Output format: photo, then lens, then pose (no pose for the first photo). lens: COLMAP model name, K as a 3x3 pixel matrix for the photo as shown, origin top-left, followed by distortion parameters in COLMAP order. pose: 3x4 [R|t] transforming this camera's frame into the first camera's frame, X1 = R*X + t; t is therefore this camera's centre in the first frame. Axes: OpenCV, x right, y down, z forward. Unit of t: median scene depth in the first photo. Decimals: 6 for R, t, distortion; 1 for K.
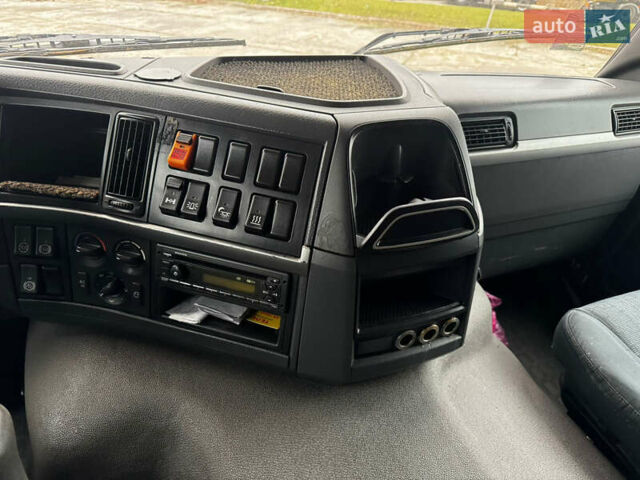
lens RADIAL K [[439.6, 0, 320.0], [0, 439.6, 240.0], [0, 0, 1]] dist [0.076680, -0.080335]
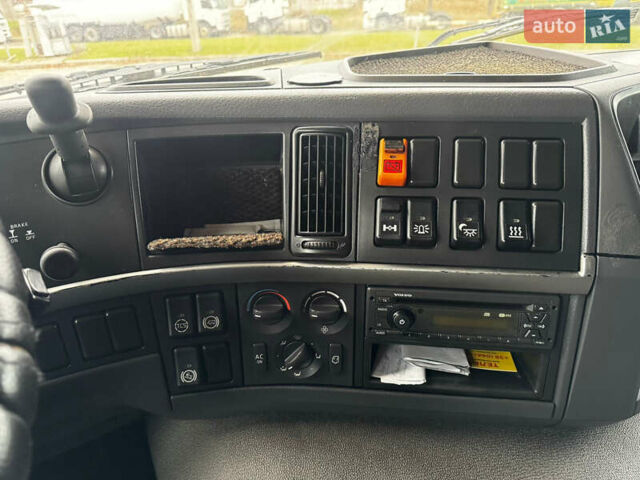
lens RADIAL K [[432.3, 0, 320.0], [0, 432.3, 240.0], [0, 0, 1]] dist [0.184922, -0.315478]
pose [[0.981180, -0.165865, 0.098870, -0.489356], [0.172627, 0.982890, -0.064241, -0.036905], [-0.086523, 0.080100, 0.993025, 0.240770]]
